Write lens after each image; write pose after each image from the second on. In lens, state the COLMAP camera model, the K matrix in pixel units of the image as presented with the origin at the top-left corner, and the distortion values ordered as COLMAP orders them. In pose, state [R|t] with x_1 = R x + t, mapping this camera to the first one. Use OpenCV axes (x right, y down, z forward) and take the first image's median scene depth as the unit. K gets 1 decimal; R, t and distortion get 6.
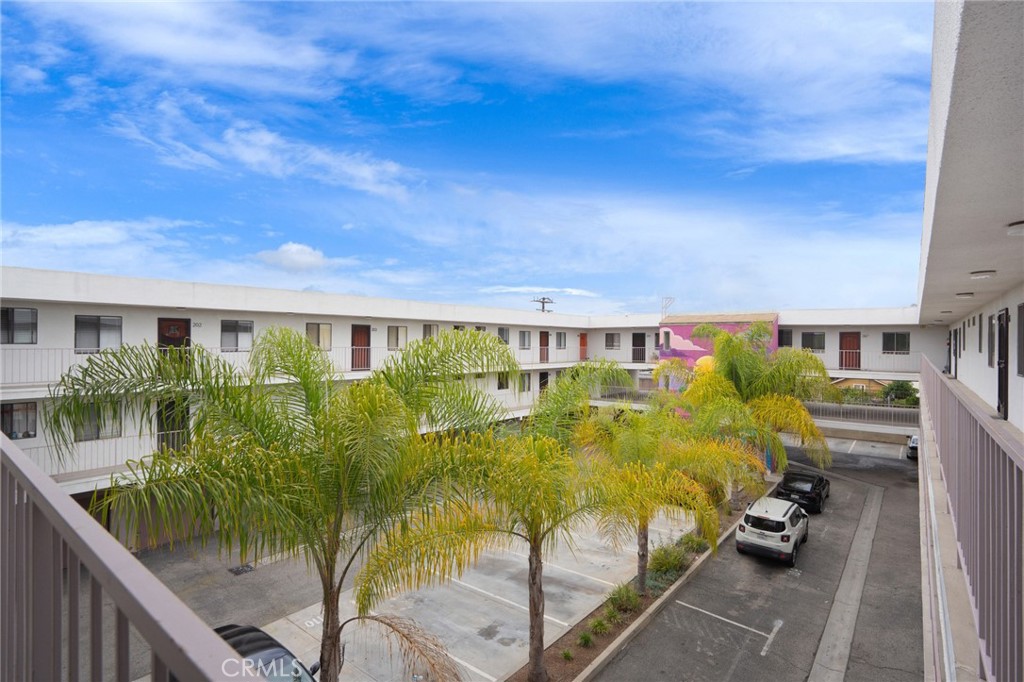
lens RADIAL K [[506.7, 0, 513.3], [0, 506.7, 337.1], [0, 0, 1]] dist [-0.020069, 0.000473]
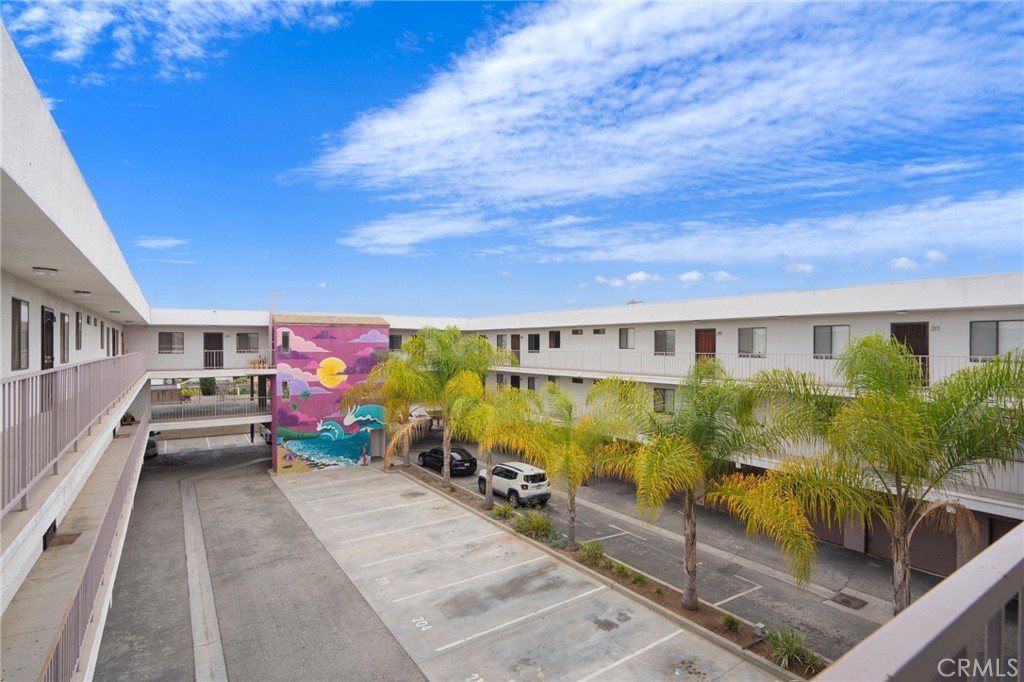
lens RADIAL K [[506.7, 0, 512.7], [0, 506.7, 346.1], [0, 0, 1]] dist [-0.020069, 0.000473]
pose [[0.300723, -0.010817, 0.953650, -0.861654], [-0.006318, 0.999891, 0.013334, -0.000855], [-0.953691, -0.010035, 0.300622, 0.692360]]
